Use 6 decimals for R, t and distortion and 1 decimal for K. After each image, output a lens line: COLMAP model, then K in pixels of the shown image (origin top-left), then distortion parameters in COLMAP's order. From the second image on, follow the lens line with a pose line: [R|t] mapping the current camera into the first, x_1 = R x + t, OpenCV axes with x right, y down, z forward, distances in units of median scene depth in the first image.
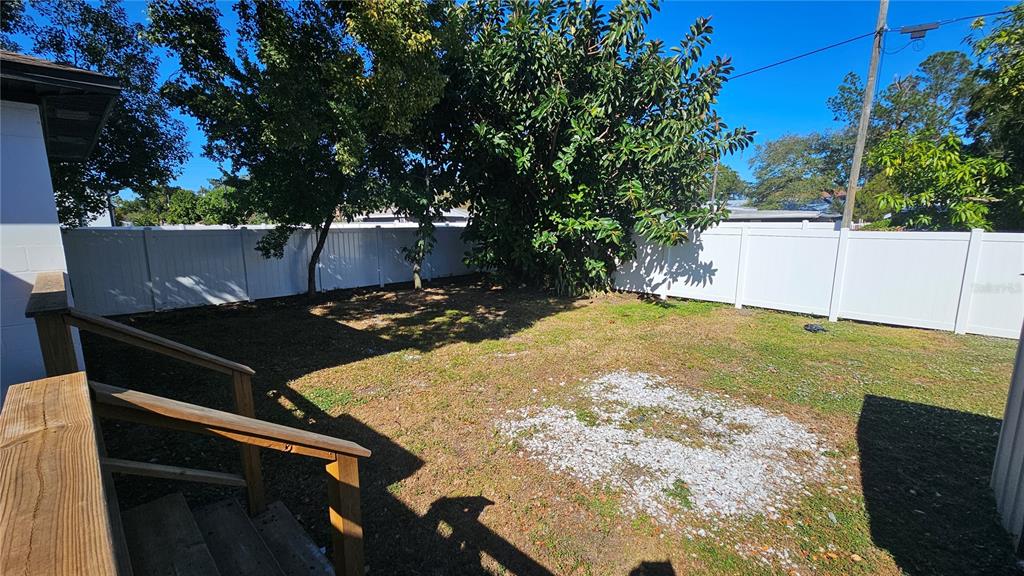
lens RADIAL K [[416.7, 0, 509.4], [0, 416.7, 289.1], [0, 0, 1]] dist [0.001077, -0.000165]
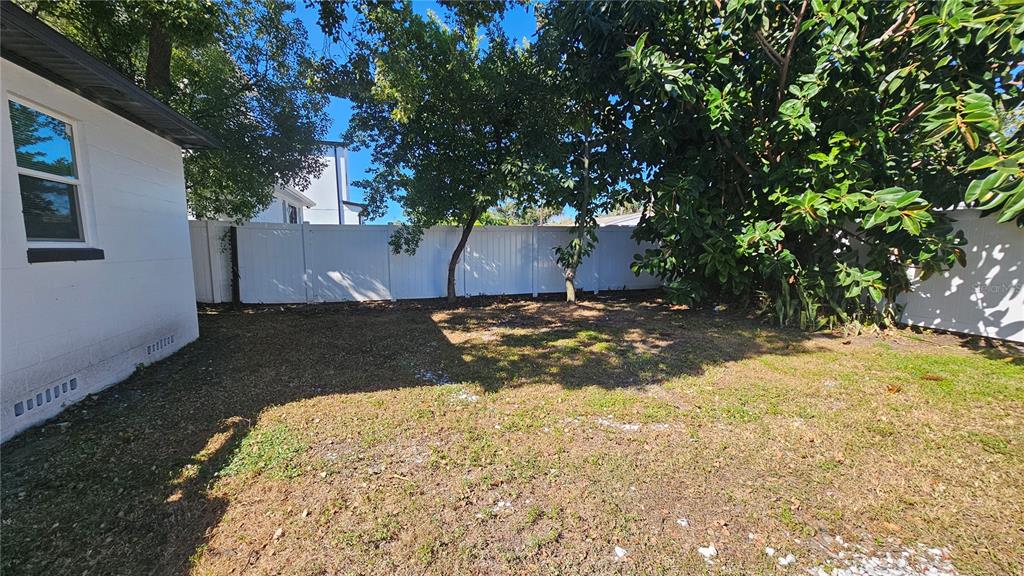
lens RADIAL K [[416.7, 0, 515.0], [0, 416.7, 290.8], [0, 0, 1]] dist [0.001077, -0.000165]
pose [[0.875014, 0.052561, -0.481235, 0.074848], [-0.075204, 0.996779, -0.027871, 0.011185], [0.478220, 0.060579, 0.876148, 0.304419]]
